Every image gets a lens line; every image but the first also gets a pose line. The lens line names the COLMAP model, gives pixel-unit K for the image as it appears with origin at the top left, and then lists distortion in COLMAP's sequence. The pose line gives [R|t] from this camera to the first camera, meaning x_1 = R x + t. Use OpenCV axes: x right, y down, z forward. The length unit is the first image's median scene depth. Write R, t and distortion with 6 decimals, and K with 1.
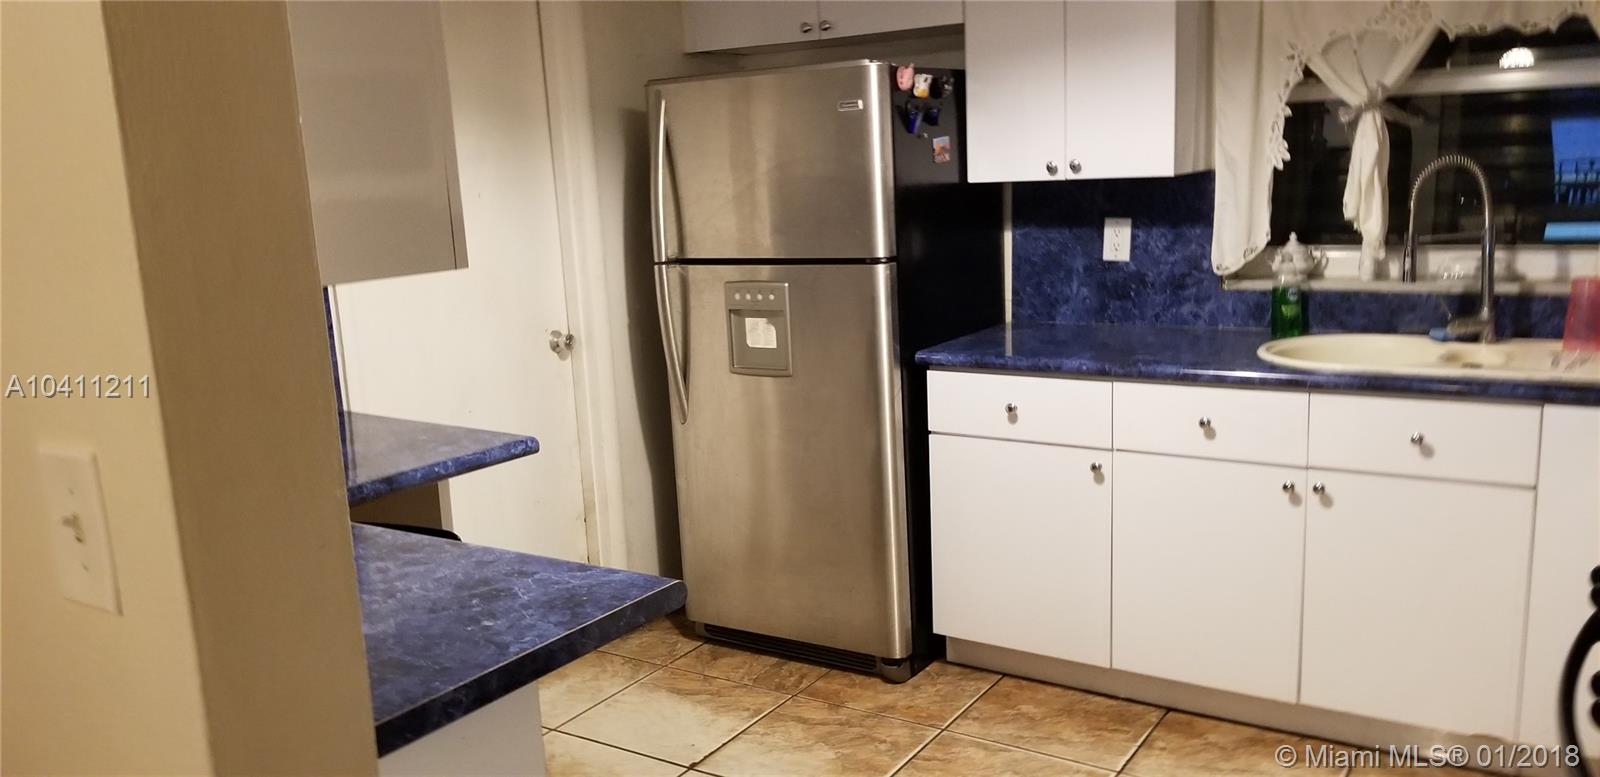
lens RADIAL K [[1229.1, 0, 809.1], [0, 1229.1, 382.5], [0, 0, 1]] dist [-0.011831, -0.005570]
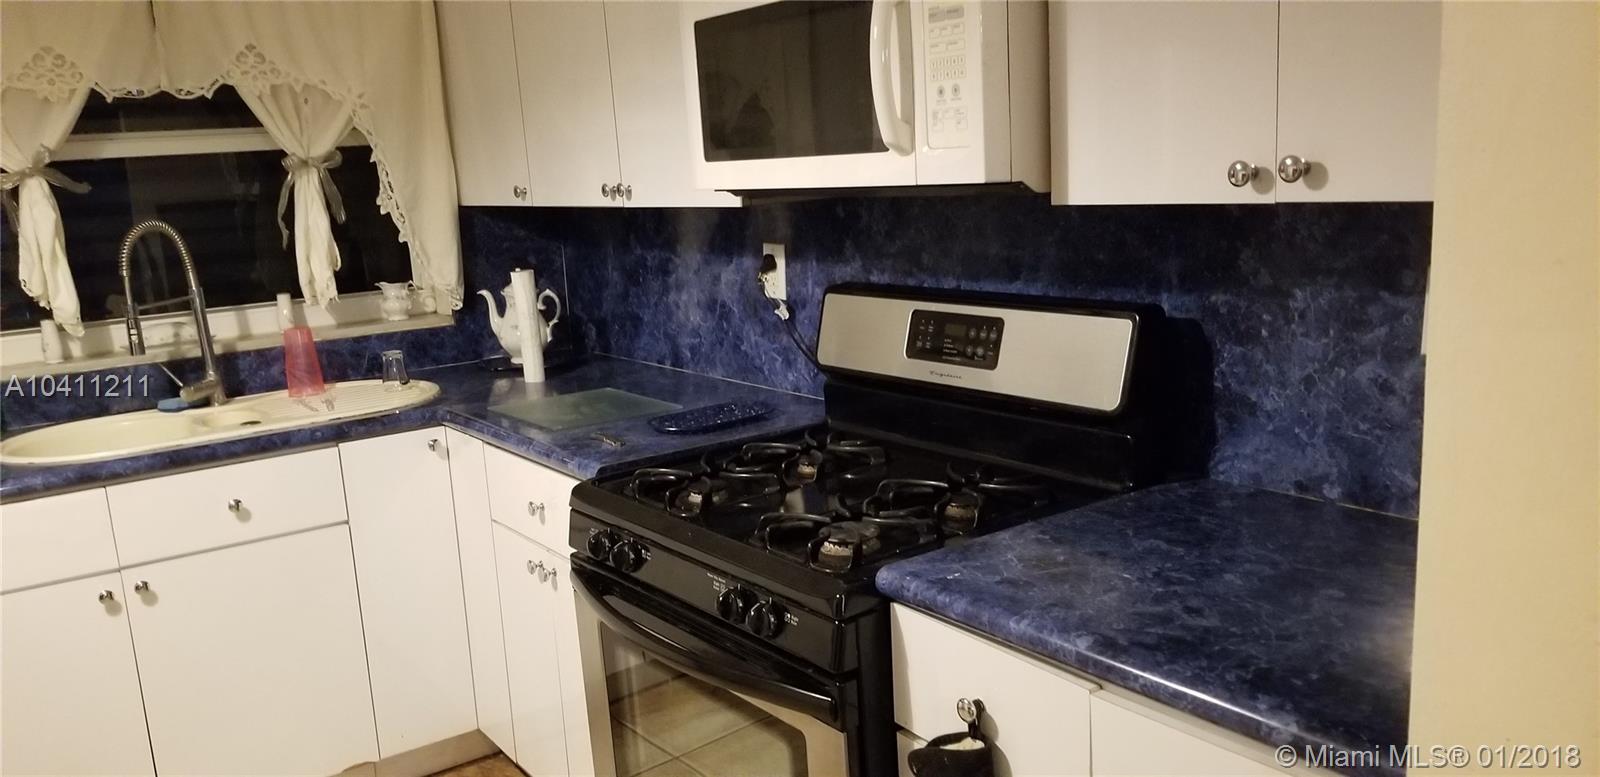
lens RADIAL K [[1287.7, 0, 798.3], [0, 1287.7, 383.8], [0, 0, 1]] dist [-0.010976, -0.000329]
pose [[0.369178, -0.138274, 0.919014, -0.216970], [0.208208, 0.976040, 0.063215, -0.015533], [-0.905736, 0.168009, 0.389122, 0.147835]]
